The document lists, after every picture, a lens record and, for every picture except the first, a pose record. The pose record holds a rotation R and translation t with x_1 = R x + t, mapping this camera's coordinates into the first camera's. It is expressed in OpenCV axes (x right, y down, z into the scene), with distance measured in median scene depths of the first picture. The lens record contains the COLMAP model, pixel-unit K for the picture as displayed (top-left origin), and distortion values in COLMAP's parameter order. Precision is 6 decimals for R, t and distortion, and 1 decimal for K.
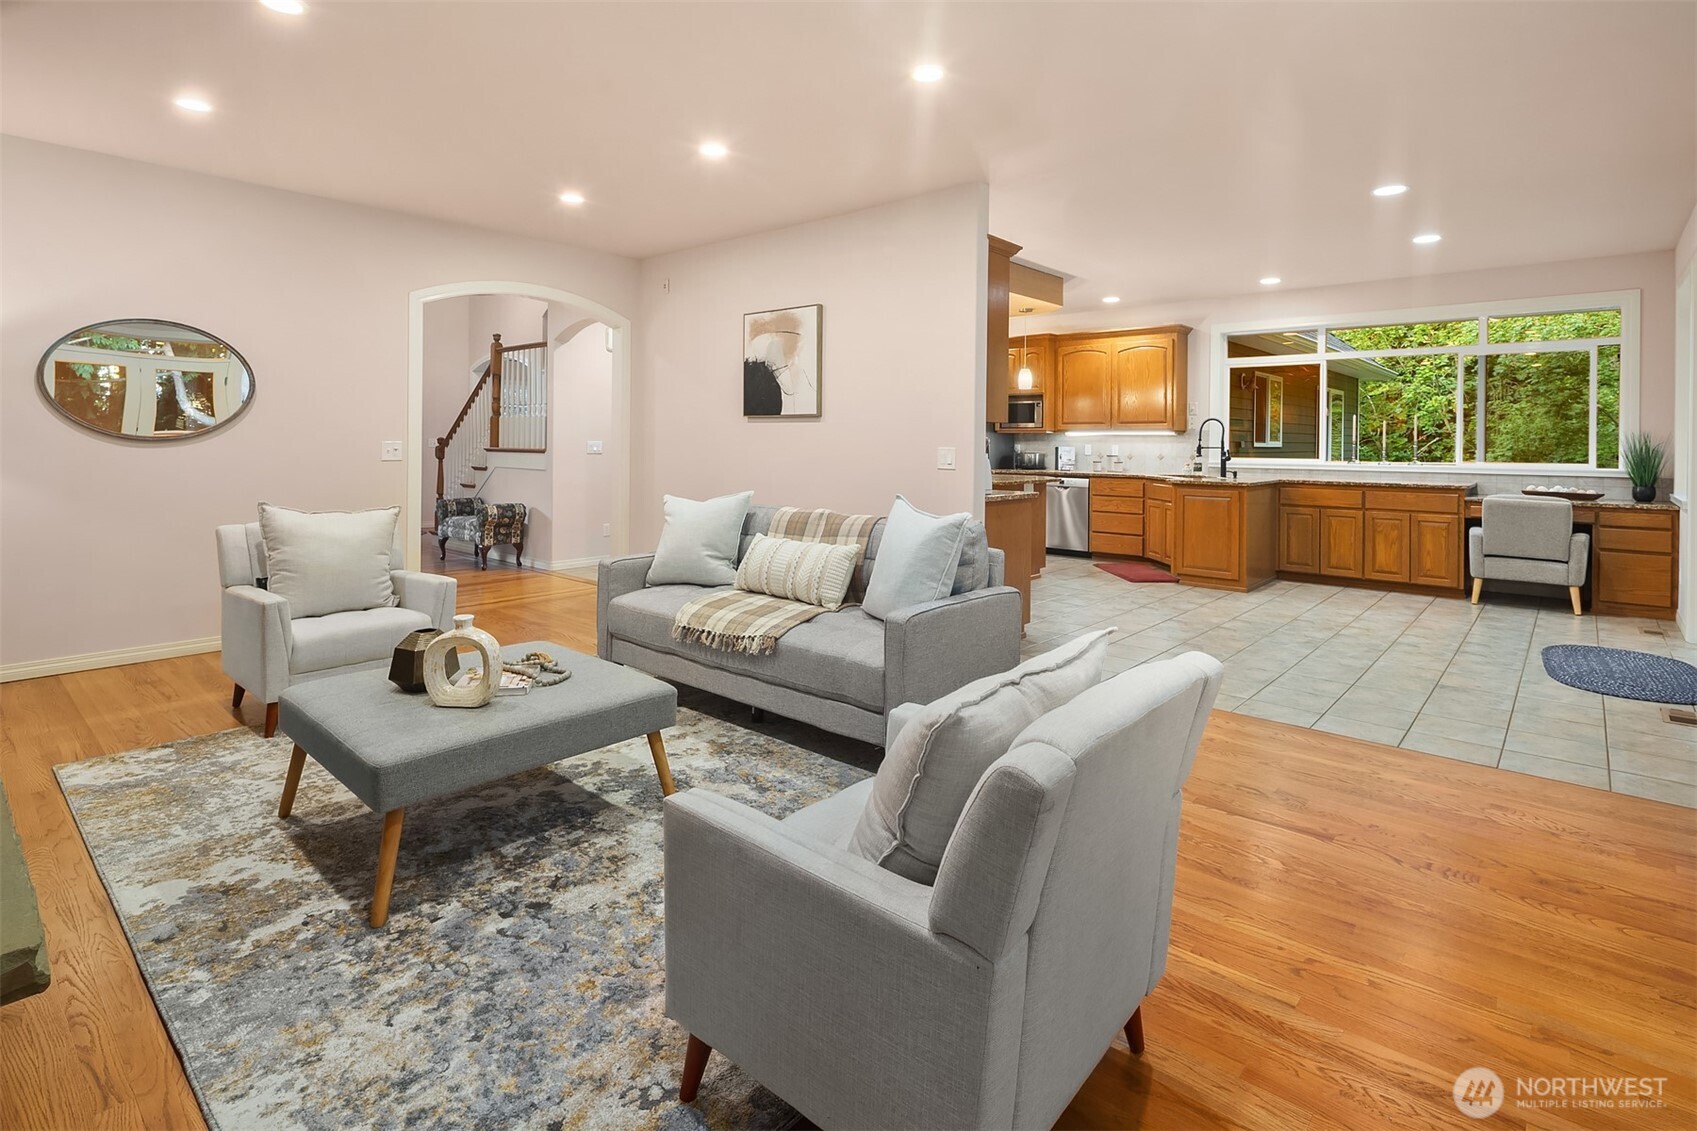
lens RADIAL K [[831.5, 0, 848.6], [0, 831.5, 443.9], [0, 0, 1]] dist [0.000013, -0.000475]
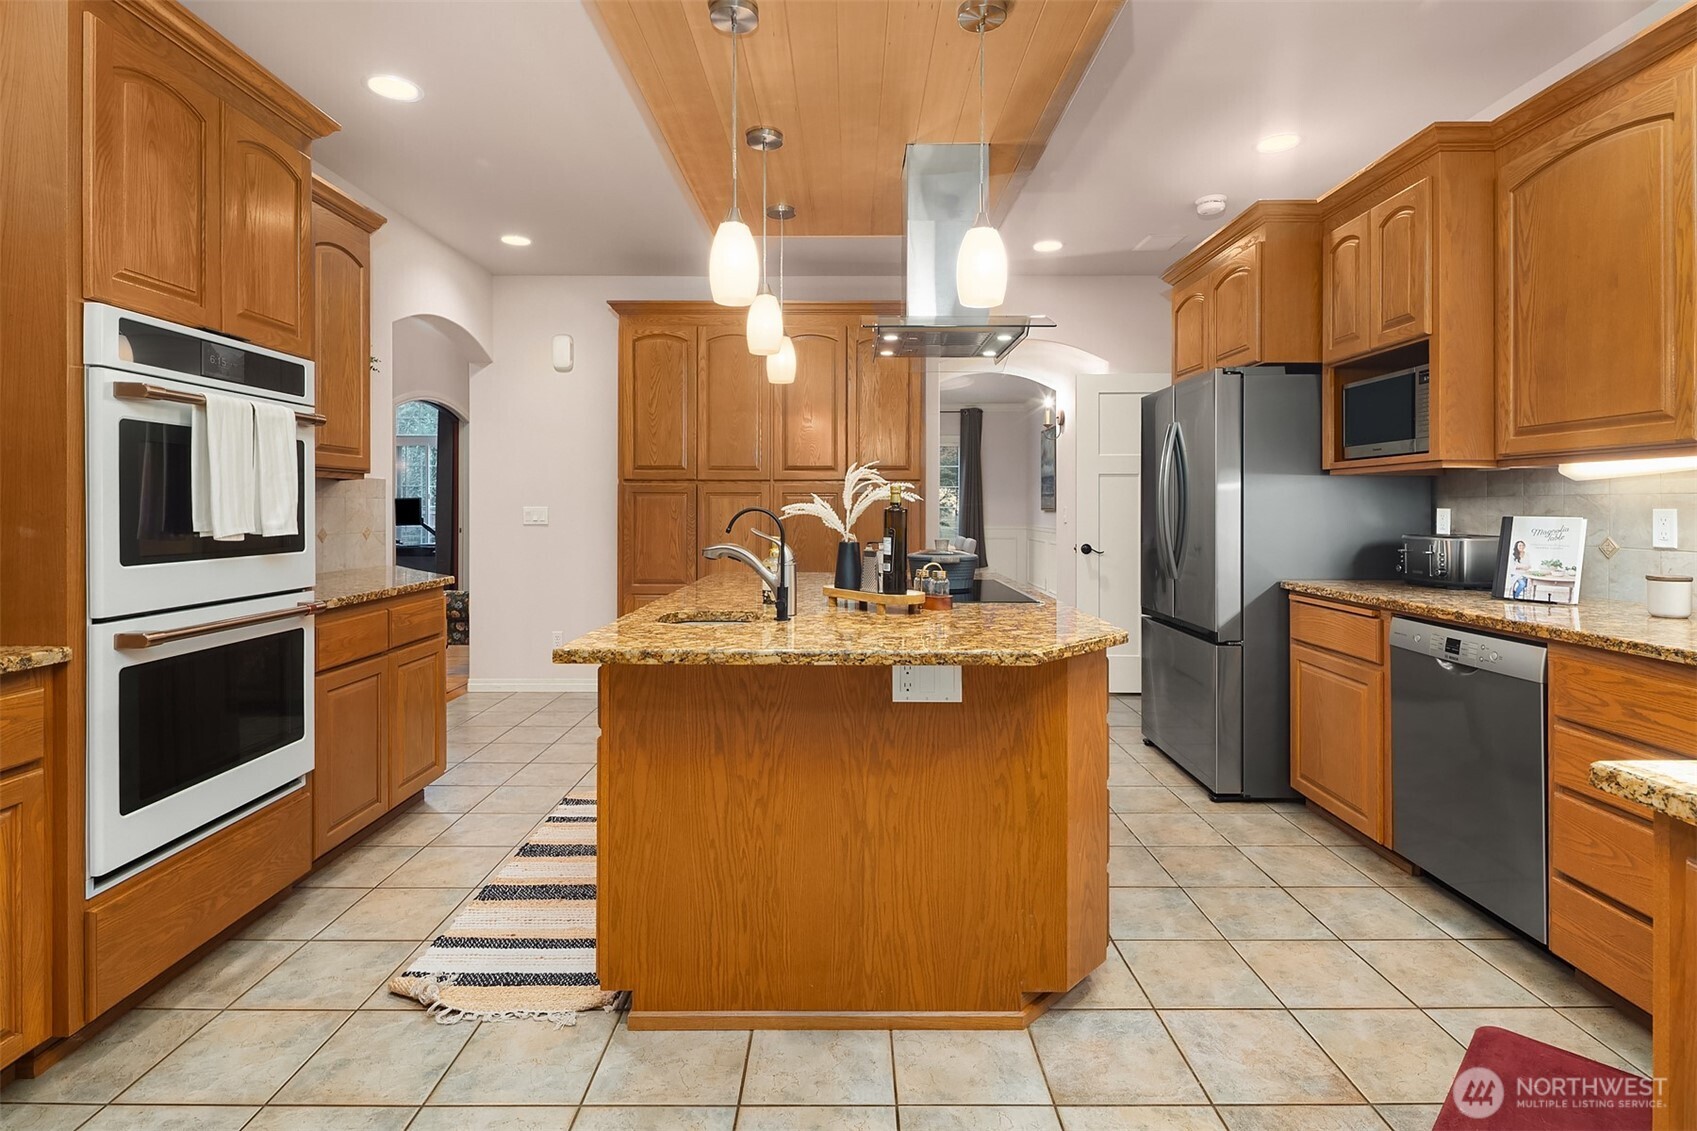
lens RADIAL K [[834.2, 0, 846.5], [0, 834.2, 506.5], [0, 0, 1]] dist [0.002972, -0.000919]
pose [[0.665327, -0.007134, -0.746518, 0.425504], [0.001607, 0.999966, -0.008124, 0.002889], [0.746550, 0.004205, 0.665316, 0.867614]]
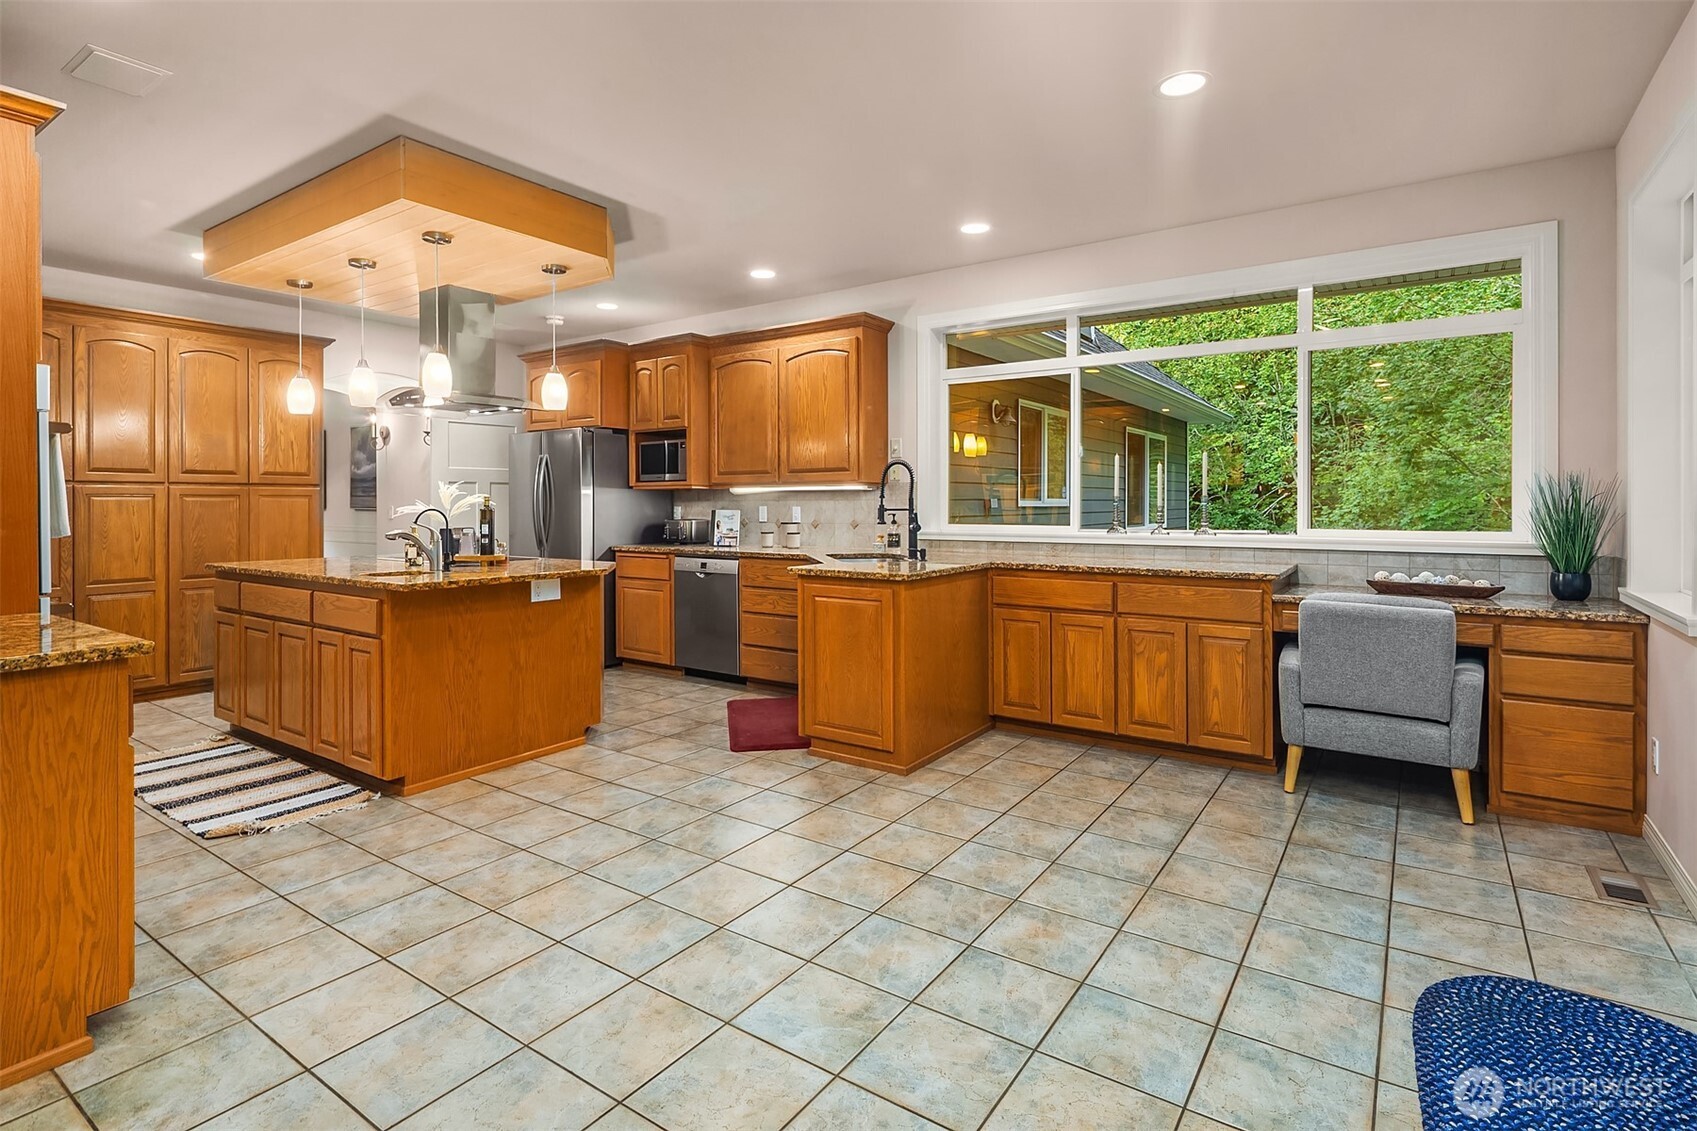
lens RADIAL K [[834.2, 0, 846.5], [0, 834.2, 506.5], [0, 0, 1]] dist [0.002972, -0.000919]
pose [[0.992830, -0.010864, 0.119044, 0.374293], [0.010702, 0.999941, 0.002004, 0.001036], [-0.119058, -0.000716, 0.992887, 0.457695]]
